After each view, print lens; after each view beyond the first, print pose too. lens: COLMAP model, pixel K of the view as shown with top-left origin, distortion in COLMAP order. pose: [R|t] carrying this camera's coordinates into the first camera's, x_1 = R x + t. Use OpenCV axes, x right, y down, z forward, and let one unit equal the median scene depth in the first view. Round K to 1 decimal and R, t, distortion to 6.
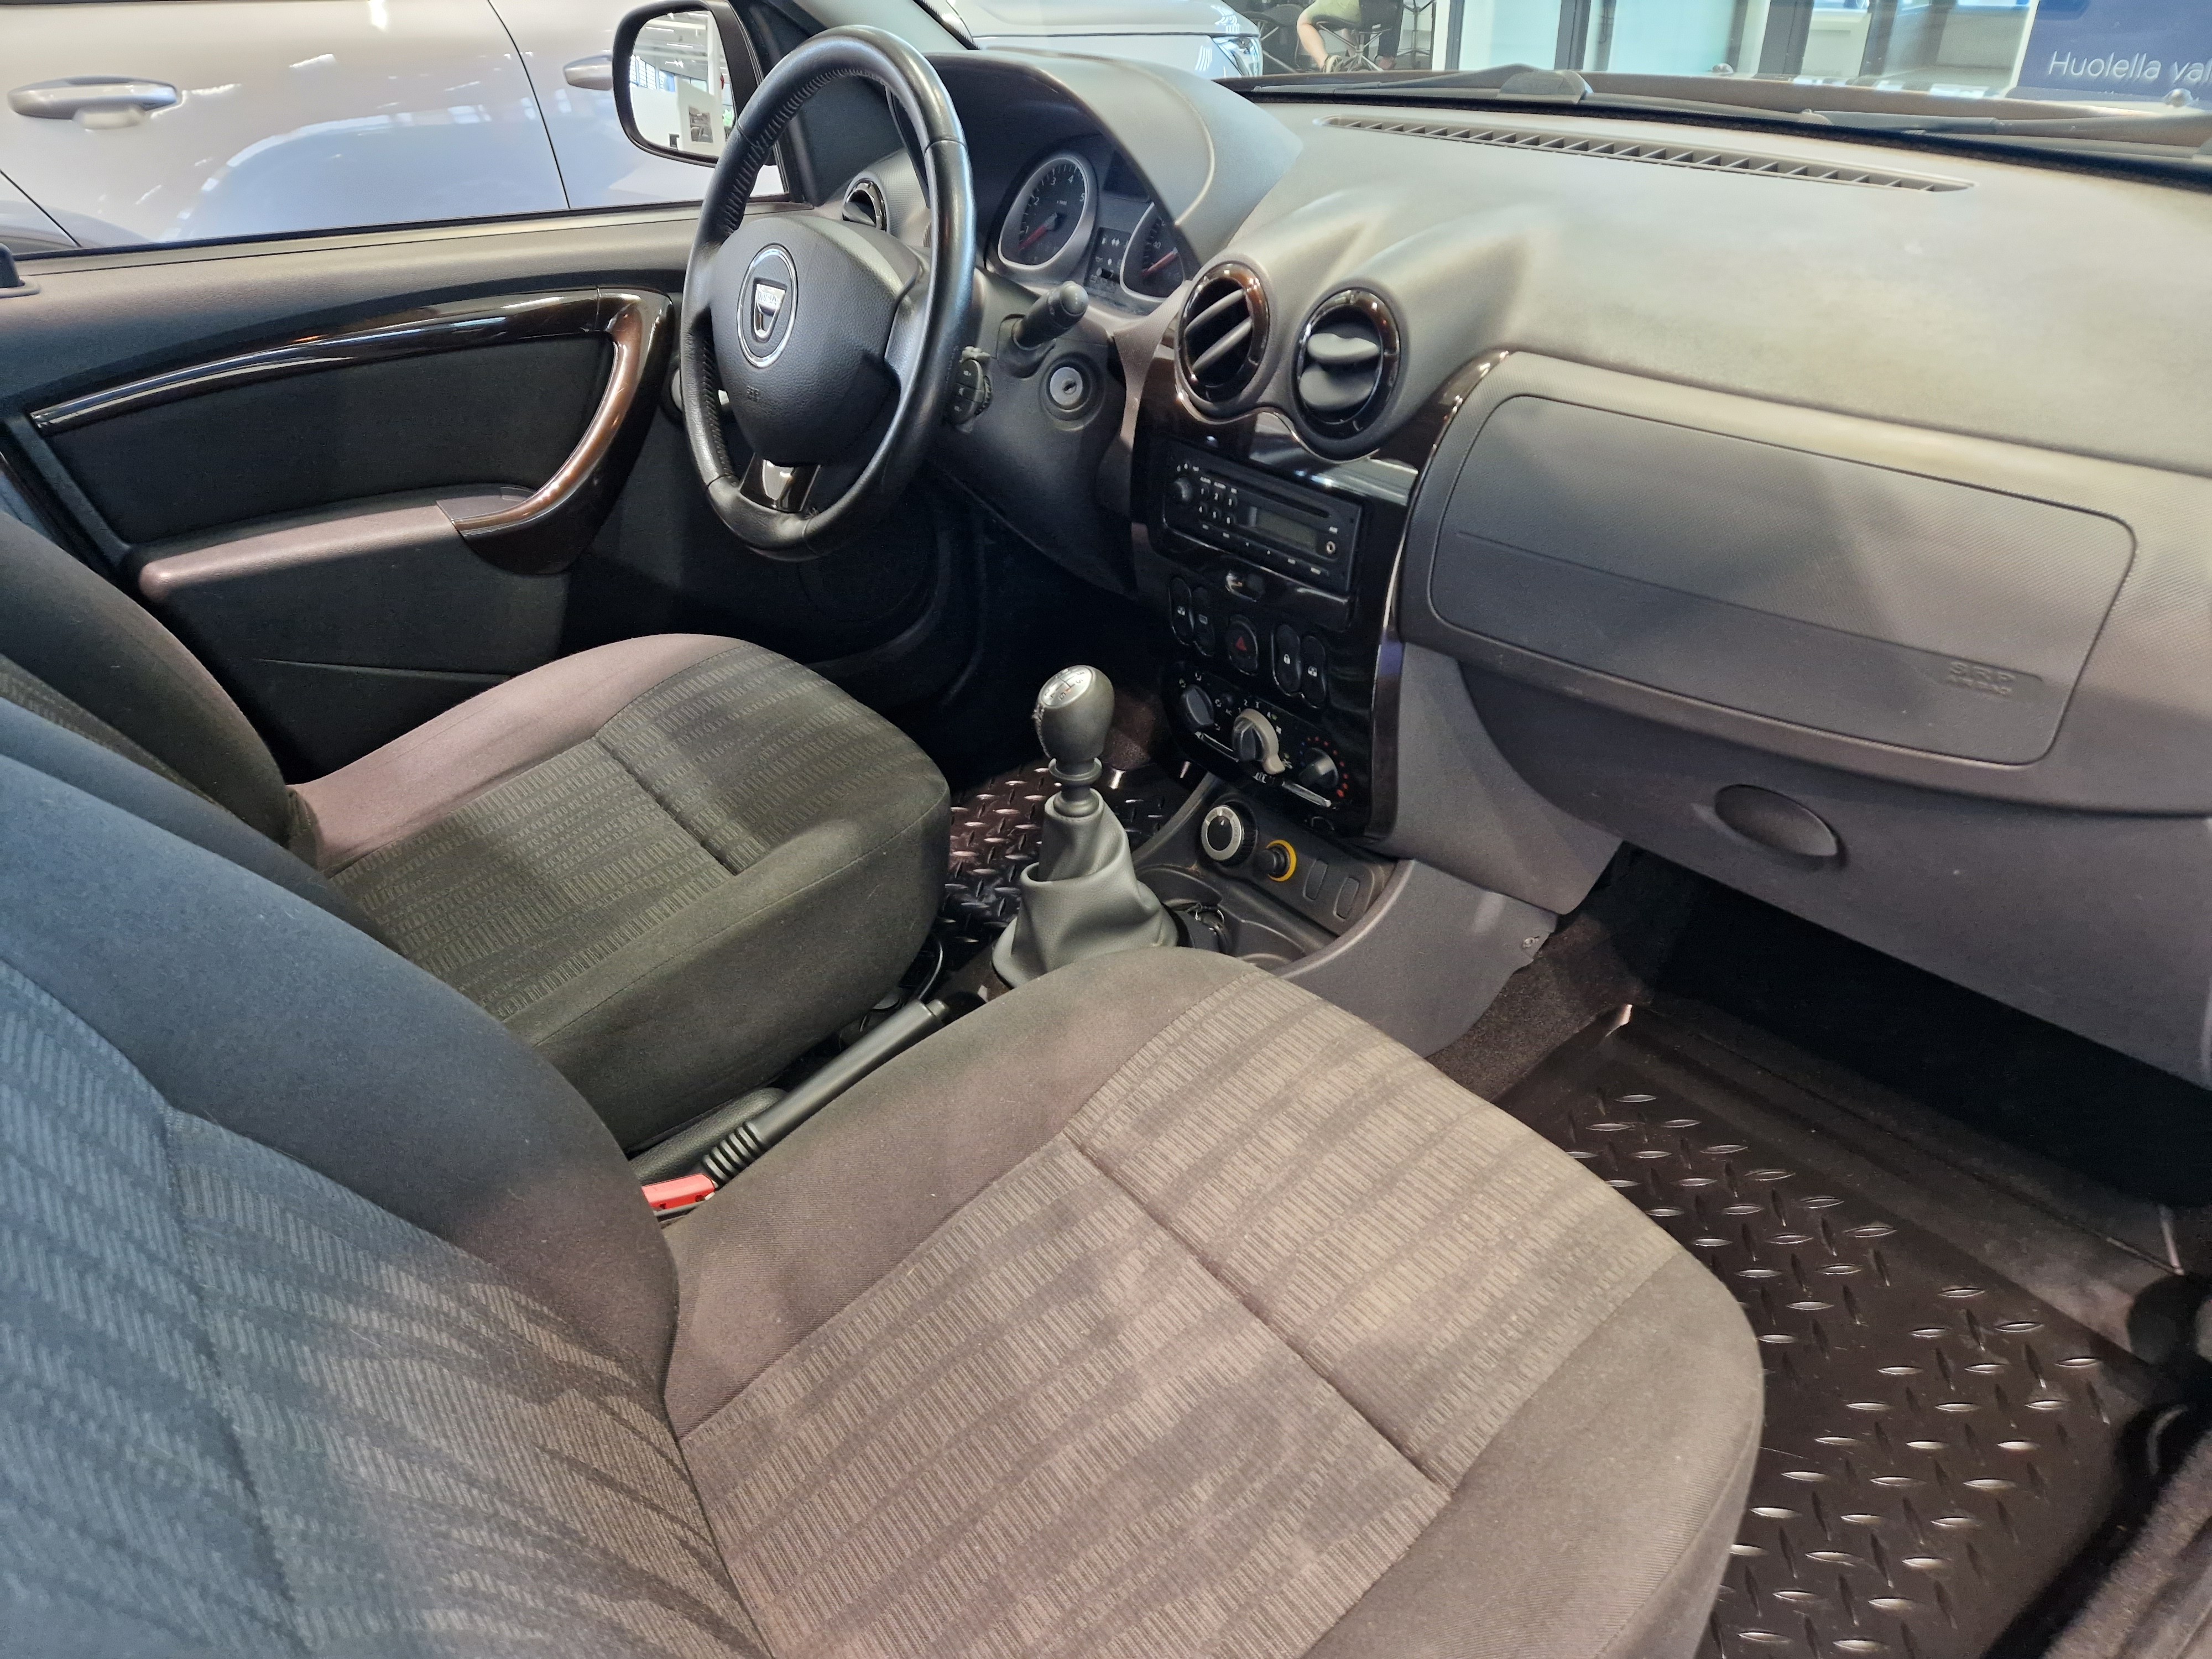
lens RADIAL K [[1477.3, 0, 1105.2], [0, 1477.3, 878.2], [0, 0, 1]] dist [0.059778, -0.047620]
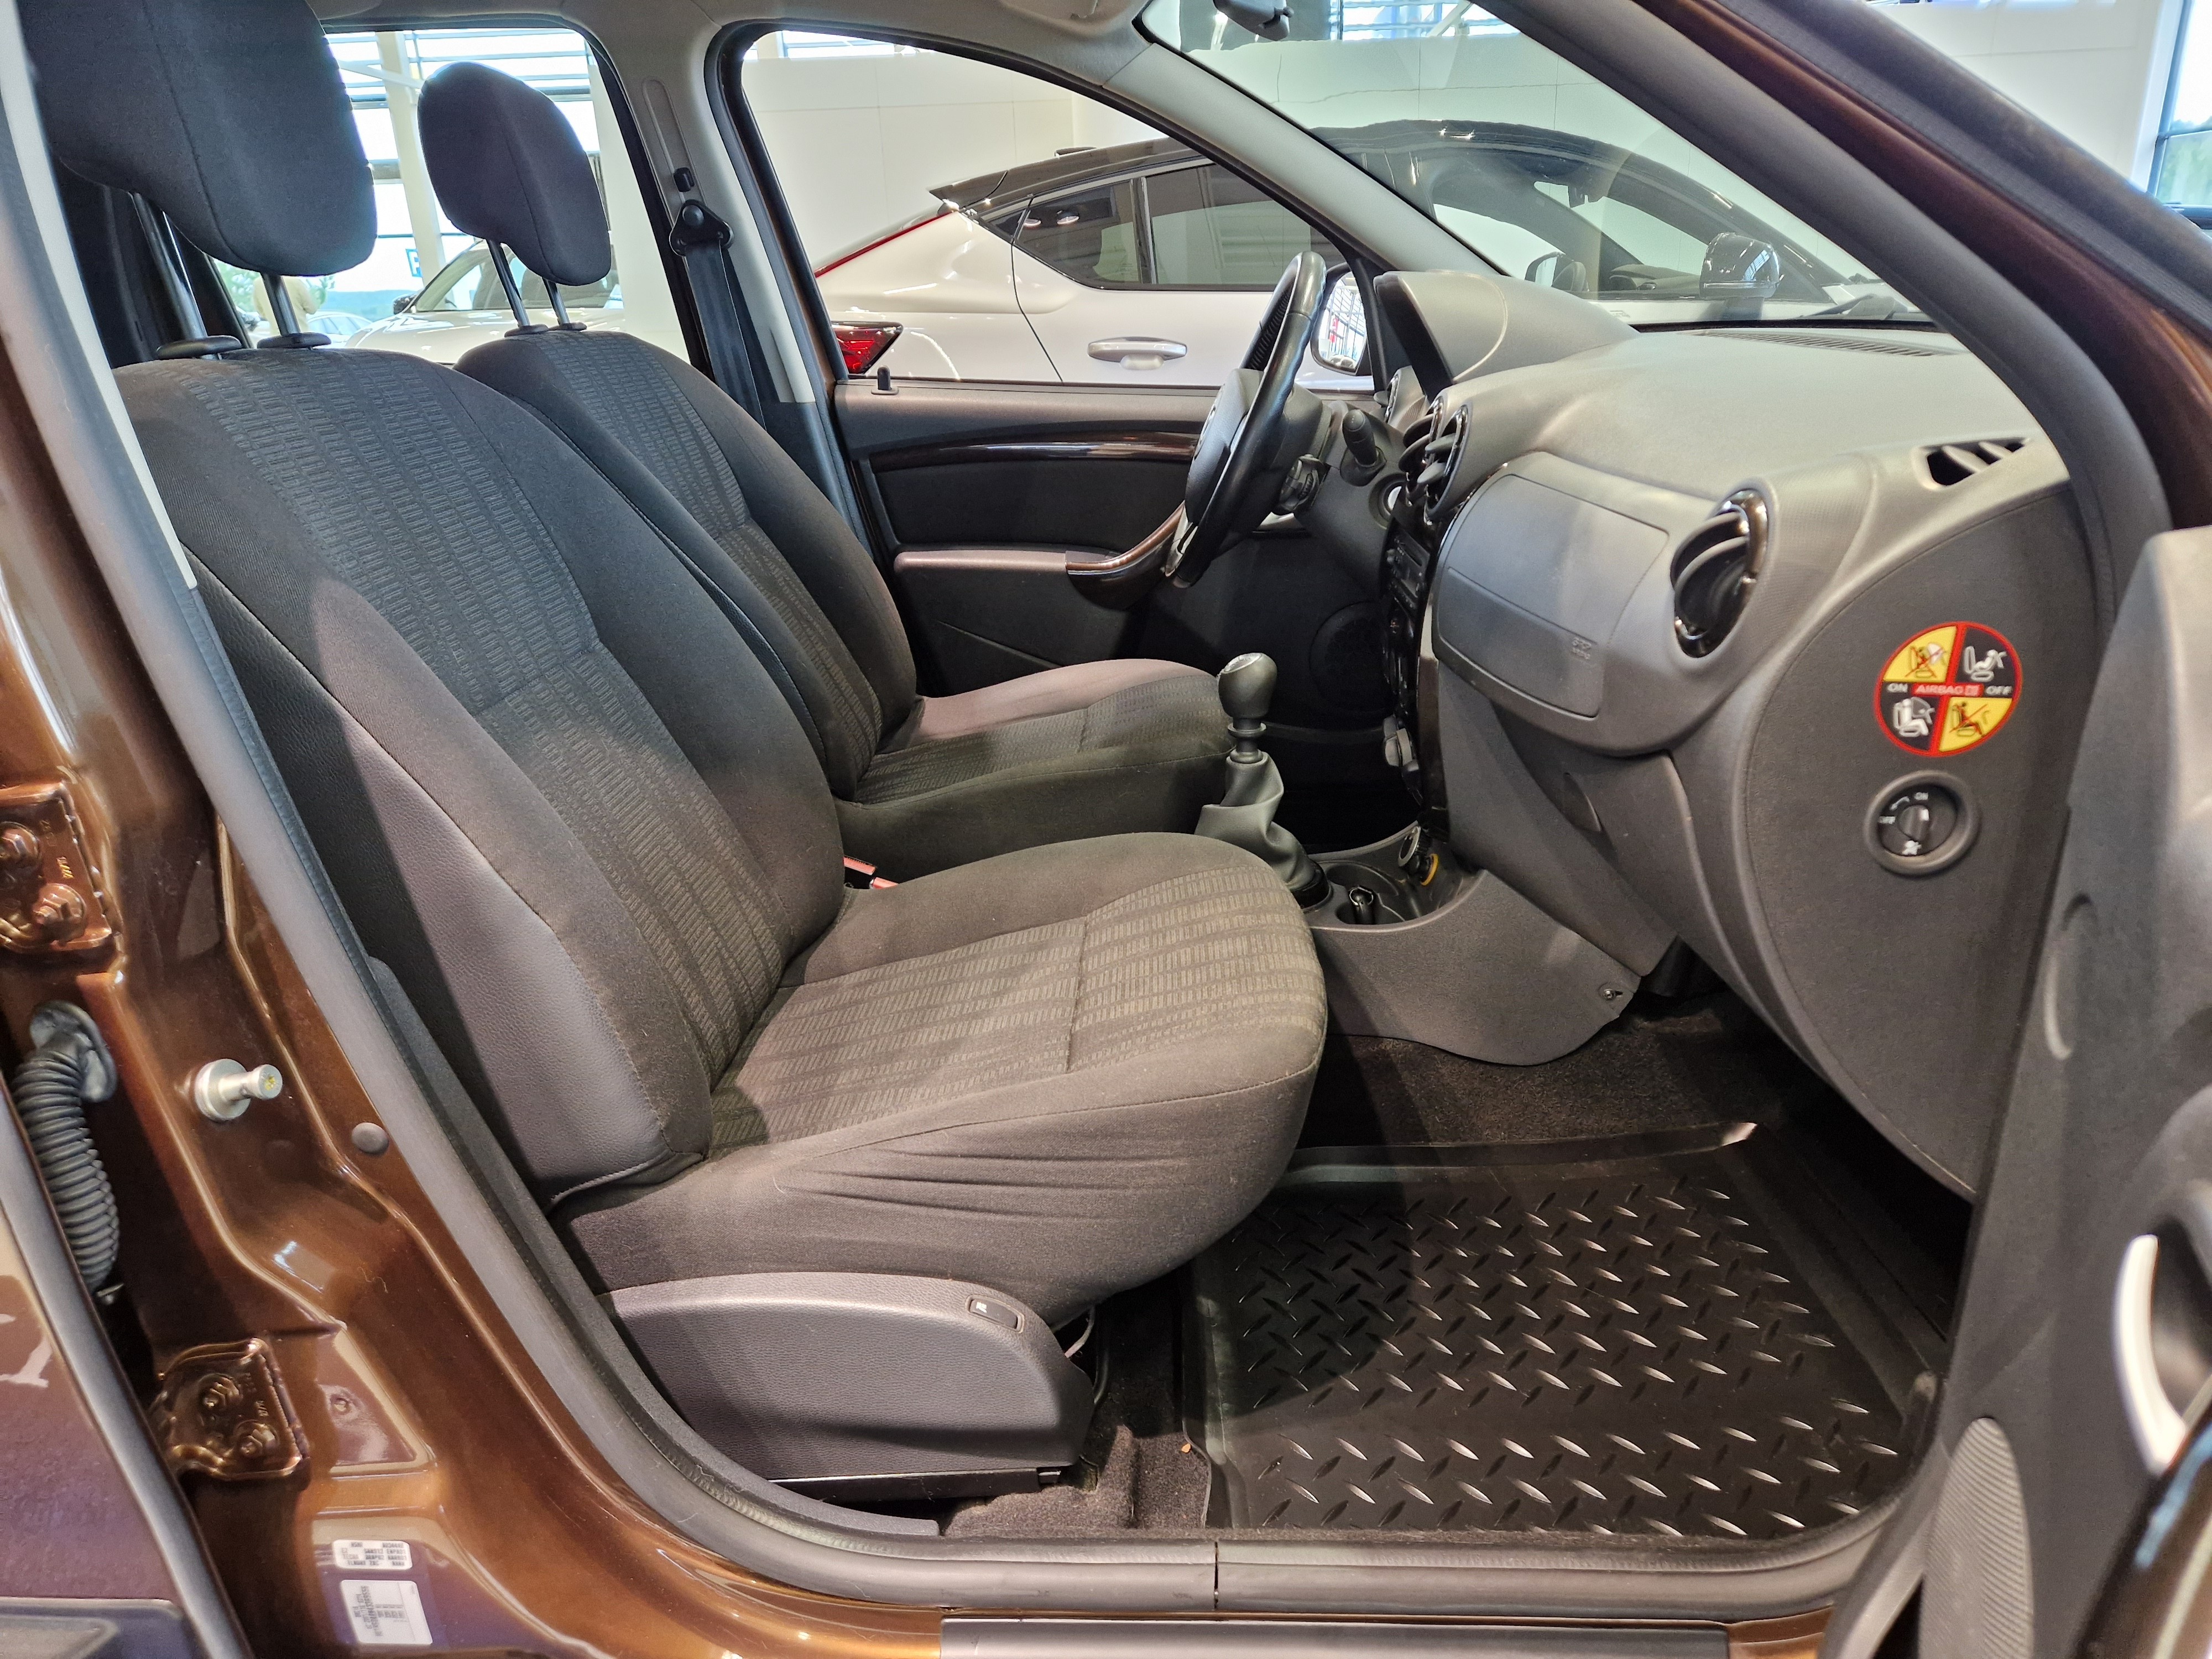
lens RADIAL K [[1486.7, 0, 1089.1], [0, 1486.7, 841.5], [0, 0, 1]] dist [0.068691, -0.061970]
pose [[0.769616, 0.233574, -0.594251, 0.693129], [-0.350888, 0.932273, -0.088000, 0.192266], [0.533450, 0.276242, 0.799451, -0.165021]]
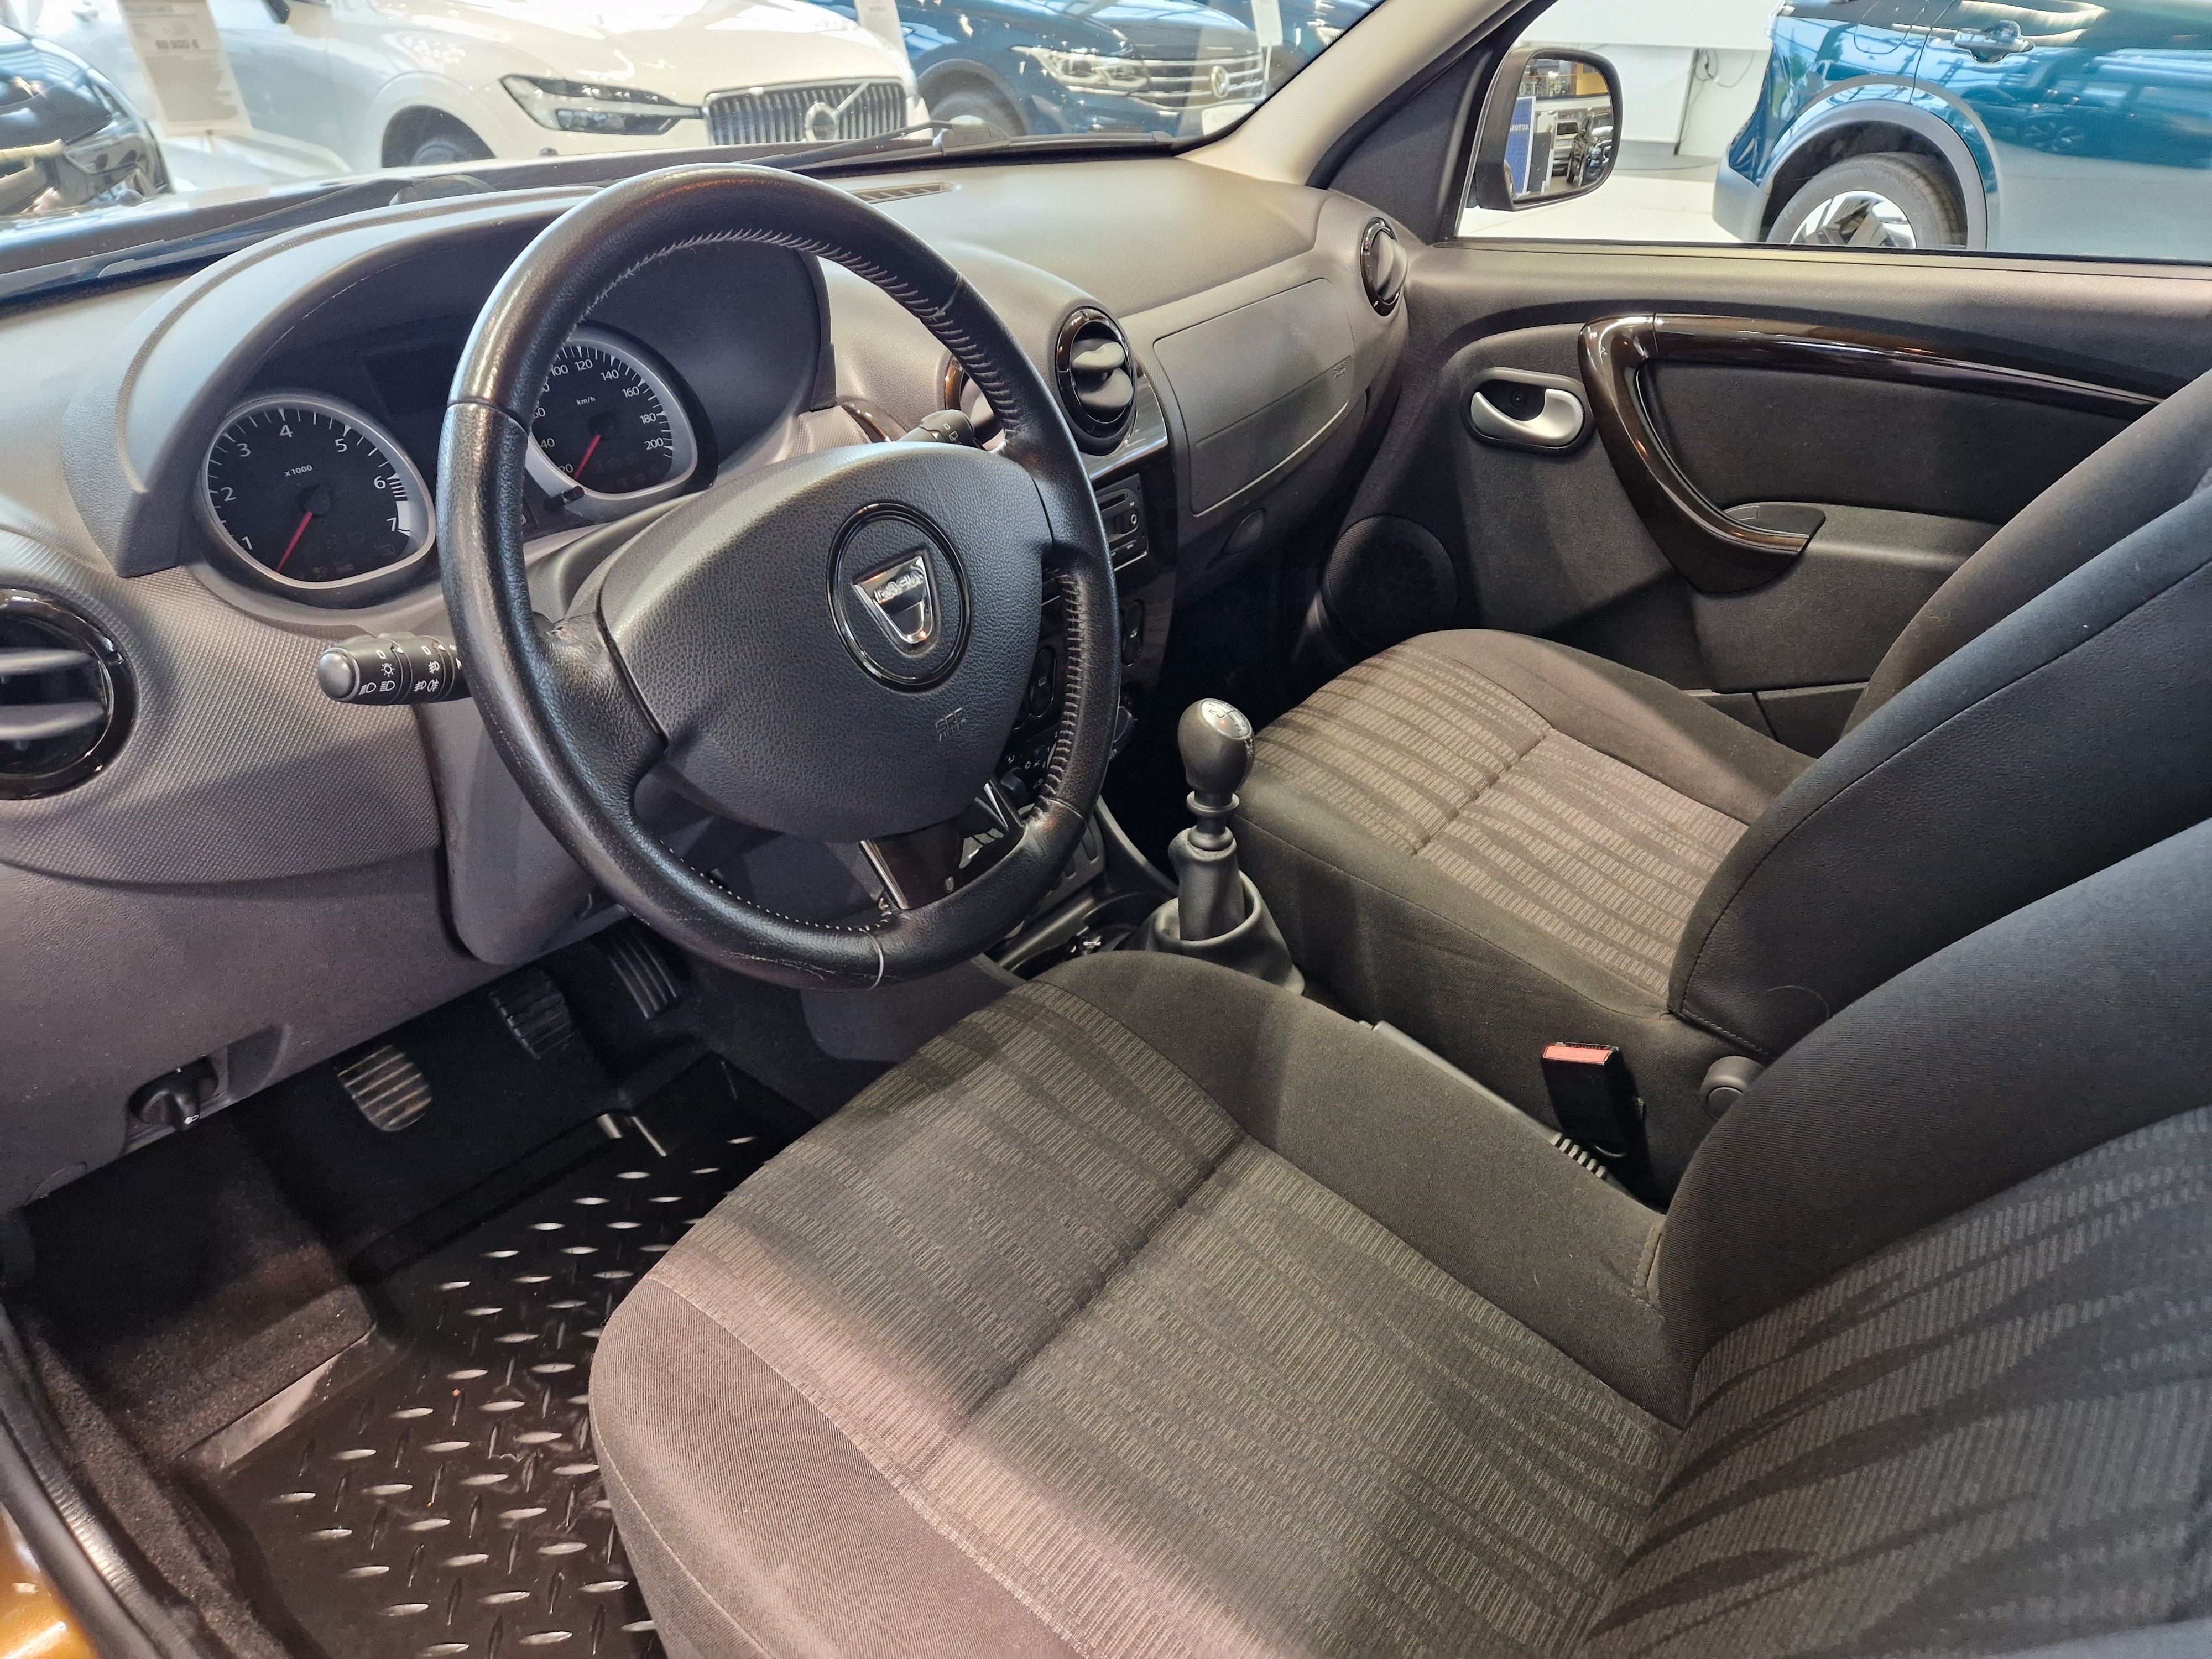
lens RADIAL K [[1477.3, 0, 1105.2], [0, 1477.3, 878.2], [0, 0, 1]] dist [0.059778, -0.047620]
pose [[-0.283752, -0.474929, 0.833023, -0.875469], [0.536752, 0.641210, 0.548405, -0.641576], [-0.794595, 0.602738, 0.072974, 1.022626]]
